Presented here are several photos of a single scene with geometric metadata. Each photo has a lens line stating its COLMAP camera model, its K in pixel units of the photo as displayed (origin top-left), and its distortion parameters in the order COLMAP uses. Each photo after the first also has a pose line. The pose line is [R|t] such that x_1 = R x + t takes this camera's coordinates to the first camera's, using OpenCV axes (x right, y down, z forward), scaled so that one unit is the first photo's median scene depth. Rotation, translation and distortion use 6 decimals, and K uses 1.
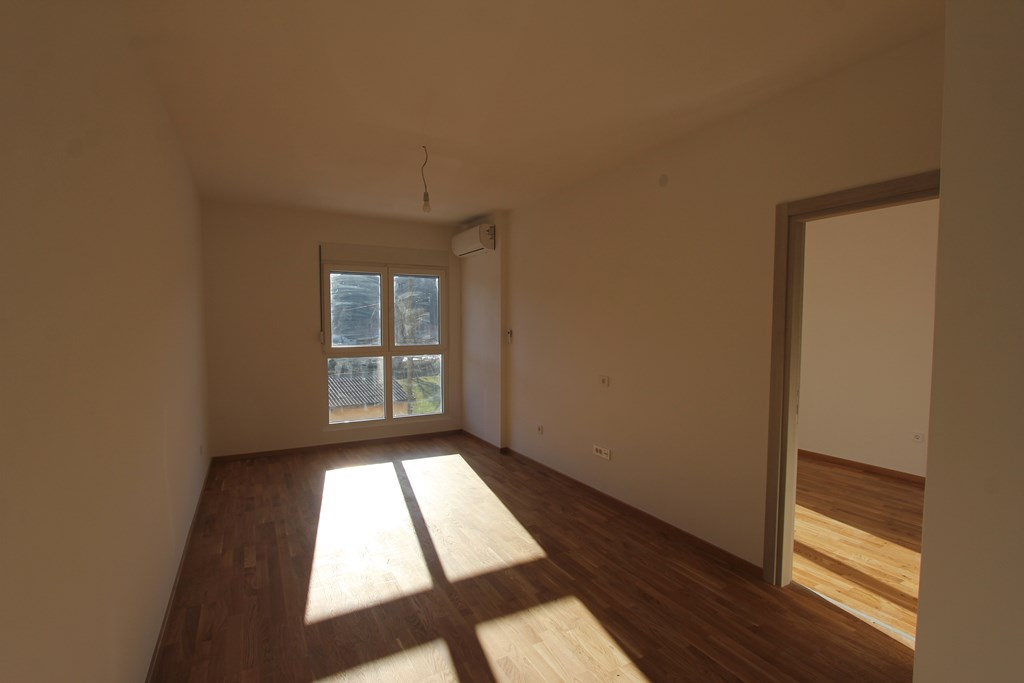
lens RADIAL K [[477.5, 0, 512.7], [0, 477.5, 348.1], [0, 0, 1]] dist [-0.016305, 0.003279]
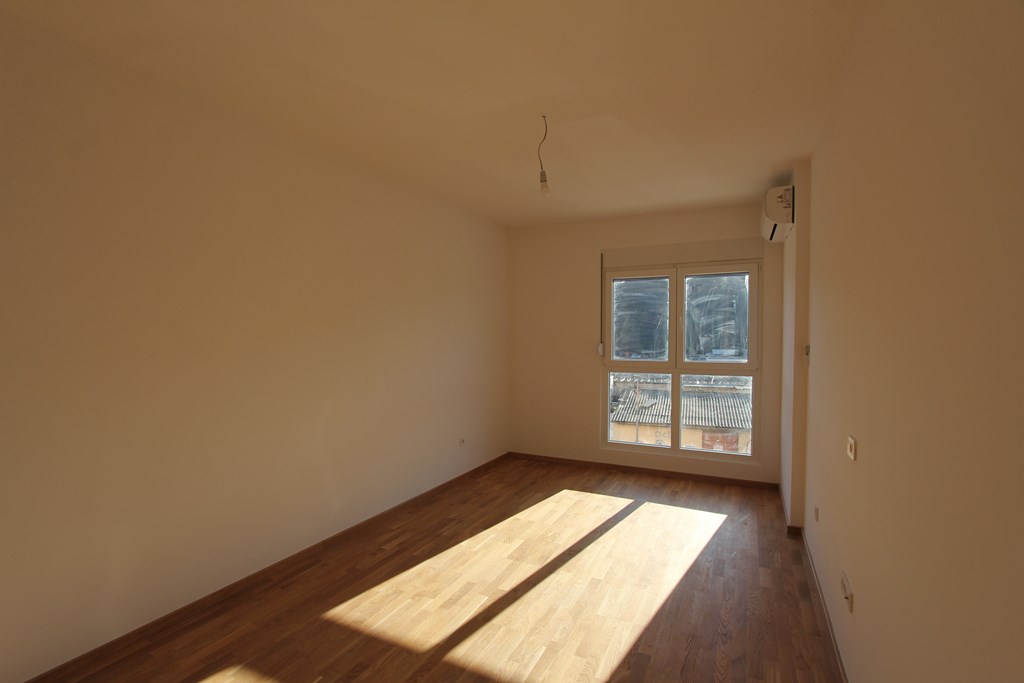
lens RADIAL K [[477.5, 0, 510.4], [0, 477.5, 346.0], [0, 0, 1]] dist [-0.016305, 0.003279]
pose [[0.565293, 0.016140, -0.824732, 0.275012], [-0.044846, 0.998931, -0.011190, -0.010110], [0.823670, 0.043312, 0.565413, 0.299696]]
